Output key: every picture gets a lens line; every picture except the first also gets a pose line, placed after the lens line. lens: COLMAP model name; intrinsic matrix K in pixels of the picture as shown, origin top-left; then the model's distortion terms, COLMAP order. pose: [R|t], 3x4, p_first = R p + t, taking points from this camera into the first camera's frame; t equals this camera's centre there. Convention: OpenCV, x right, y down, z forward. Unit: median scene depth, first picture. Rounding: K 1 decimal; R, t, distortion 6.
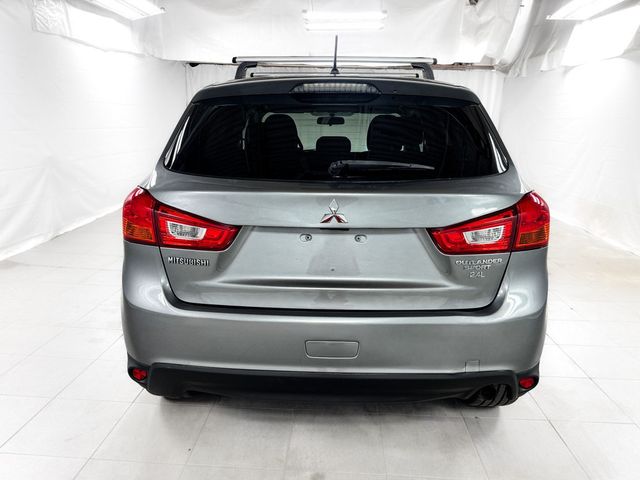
lens RADIAL K [[458.4, 0, 318.6], [0, 458.4, 239.9], [0, 0, 1]] dist [0.011490, -0.022223]
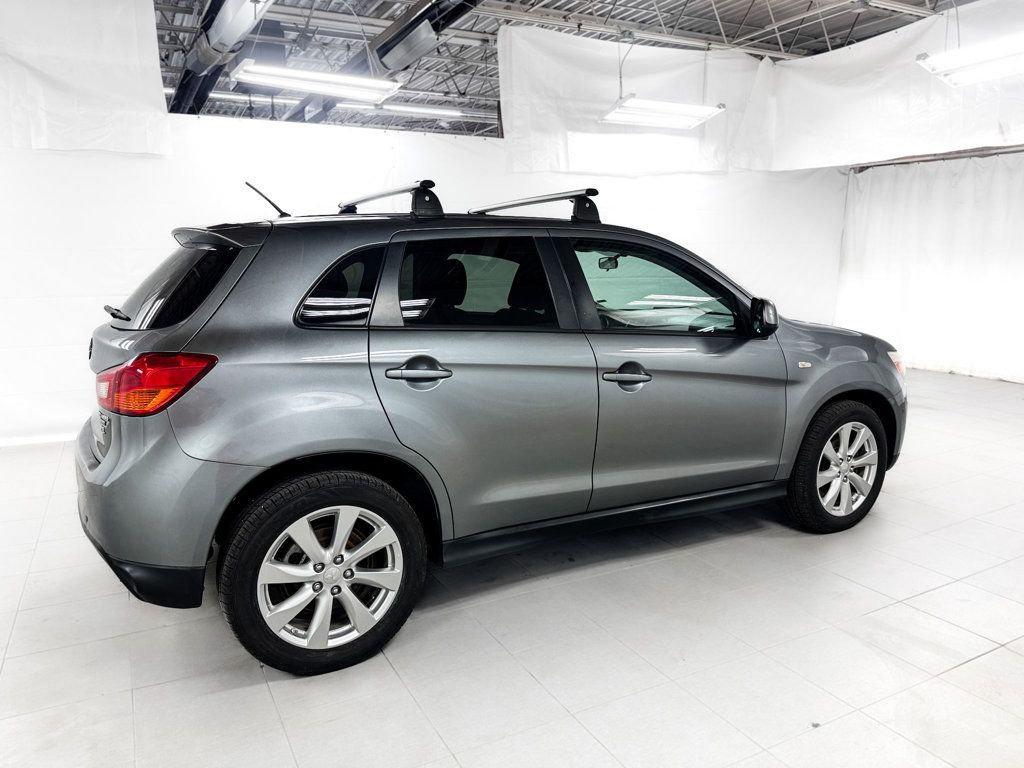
lens RADIAL K [[733.5, 0, 508.0], [0, 733.5, 387.6], [0, 0, 1]] dist [0.011490, -0.022223]
pose [[0.507300, 0.123701, -0.852845, 2.029896], [-0.194670, 0.980513, 0.026422, -0.211155], [0.839494, 0.152619, 0.521495, 0.880618]]
